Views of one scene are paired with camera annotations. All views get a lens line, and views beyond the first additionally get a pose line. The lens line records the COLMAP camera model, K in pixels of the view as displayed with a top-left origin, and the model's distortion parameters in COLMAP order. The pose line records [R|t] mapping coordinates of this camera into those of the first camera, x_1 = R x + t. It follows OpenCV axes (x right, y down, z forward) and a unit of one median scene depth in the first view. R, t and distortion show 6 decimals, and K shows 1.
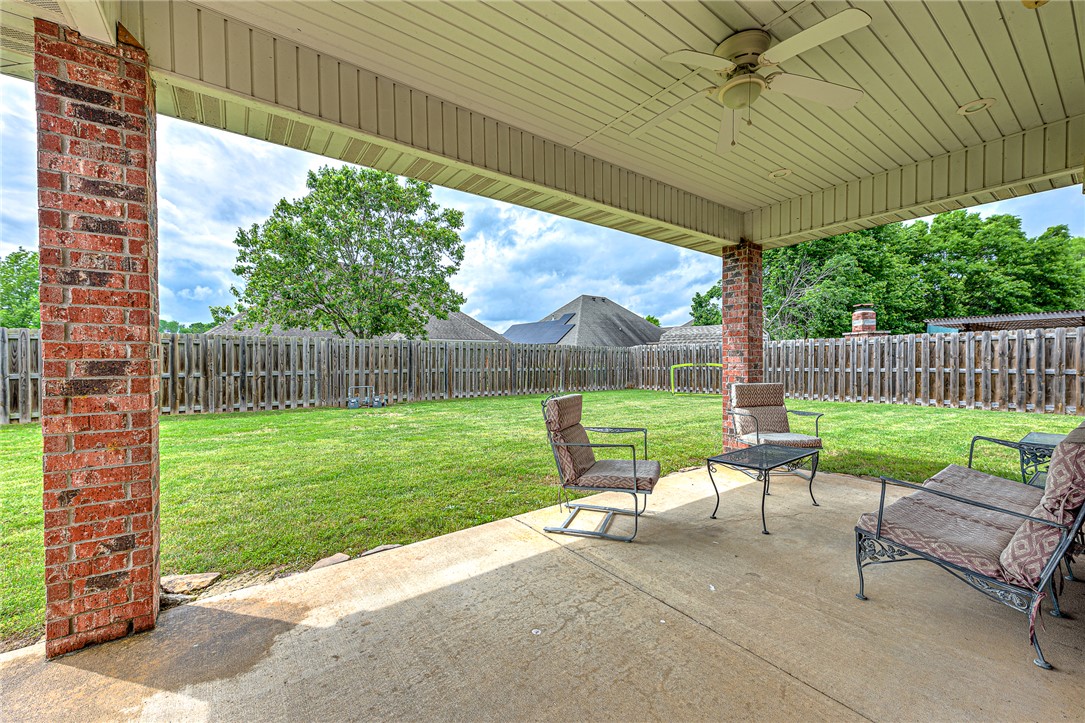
lens RADIAL K [[434.3, 0, 539.4], [0, 434.3, 362.7], [0, 0, 1]] dist [0.009625, -0.002270]
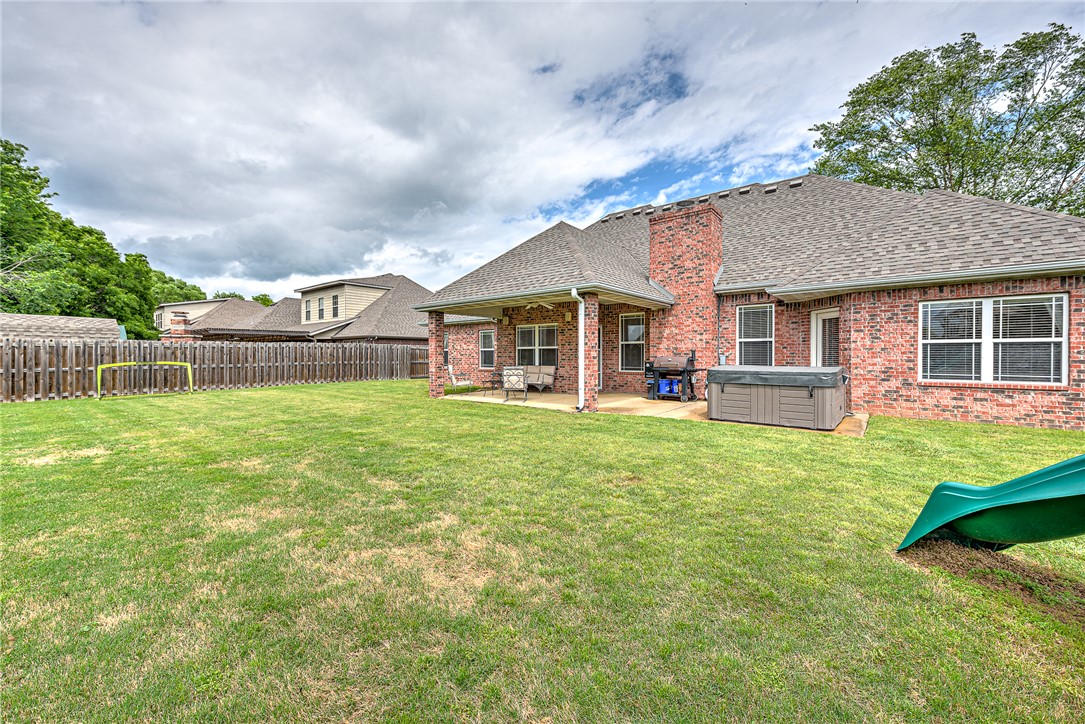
lens RADIAL K [[434.3, 0, 547.9], [0, 434.3, 358.3], [0, 0, 1]] dist [0.009625, -0.002270]
pose [[-0.261188, -0.002813, 0.965284, -0.801071], [0.012859, 0.999897, 0.006393, -0.001048], [-0.965202, 0.014082, -0.261125, 0.409741]]
